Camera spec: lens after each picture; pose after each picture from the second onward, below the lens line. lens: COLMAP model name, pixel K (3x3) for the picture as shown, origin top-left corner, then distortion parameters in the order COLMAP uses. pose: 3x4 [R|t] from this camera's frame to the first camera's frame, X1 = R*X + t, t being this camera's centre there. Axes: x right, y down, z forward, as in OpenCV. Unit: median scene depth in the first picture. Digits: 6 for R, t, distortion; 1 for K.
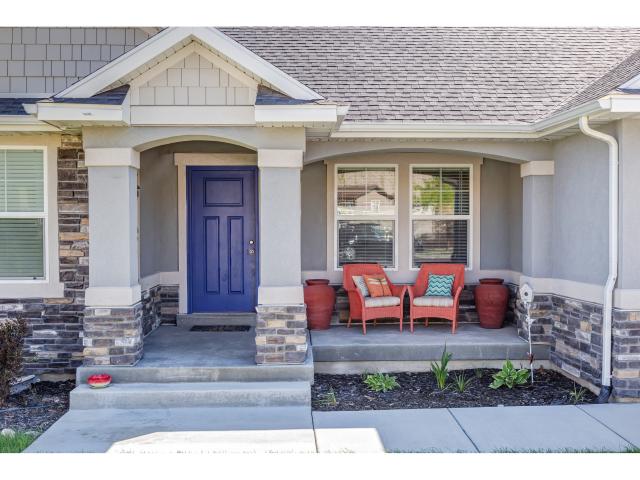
lens RADIAL K [[723.9, 0, 321.6], [0, 723.9, 243.5], [0, 0, 1]] dist [-0.014634, 0.000000]
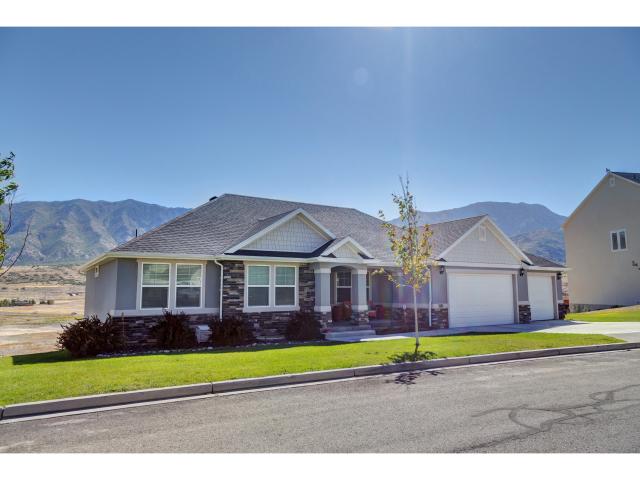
lens RADIAL K [[433.2, 0, 322.6], [0, 433.2, 241.3], [0, 0, 1]] dist [-0.002629, 0.004284]
pose [[0.868217, 0.056121, 0.493000, -1.331004], [0.011947, 0.990931, -0.133841, 0.027079], [-0.496040, 0.122093, 0.859673, -0.871565]]
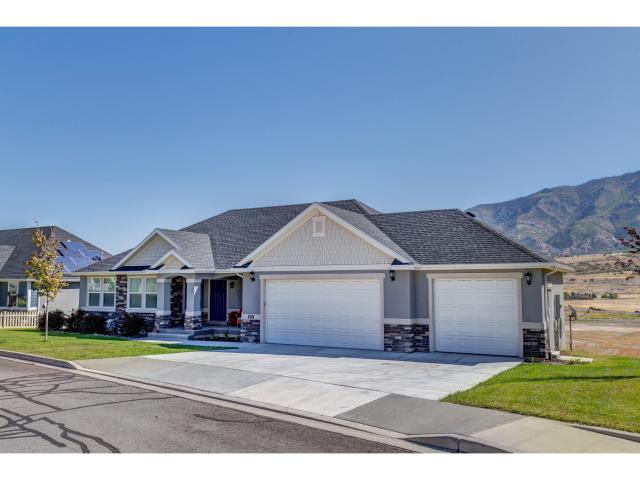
lens RADIAL K [[538.2, 0, 322.8], [0, 538.2, 241.0], [0, 0, 1]] dist [0.034224, -0.001281]
pose [[0.852331, -0.039144, -0.521536, 2.135077], [-0.012951, 0.995310, -0.095869, -0.053883], [0.522842, 0.088467, 0.847826, -1.215855]]
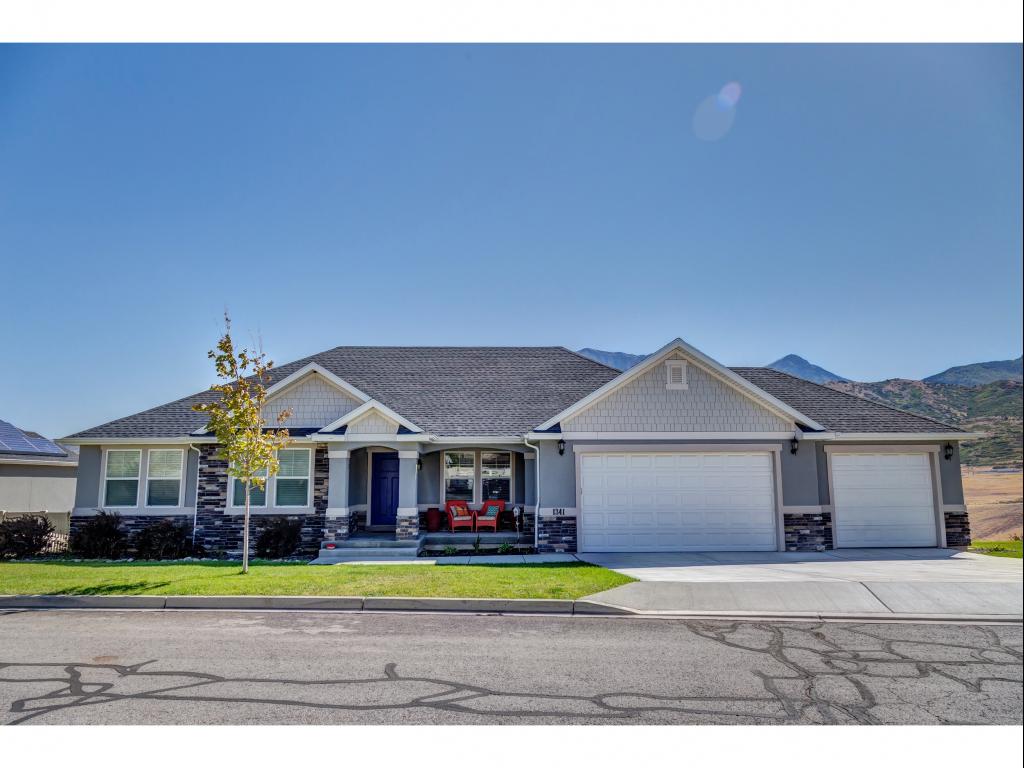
lens RADIAL K [[693.1, 0, 514.9], [0, 693.1, 379.8], [0, 0, 1]] dist [-0.002629, 0.004284]
pose [[0.999984, -0.001908, -0.005383, 0.302505], [0.001000, 0.986466, -0.163961, 0.016769], [0.005623, 0.163952, 0.986452, -1.288065]]
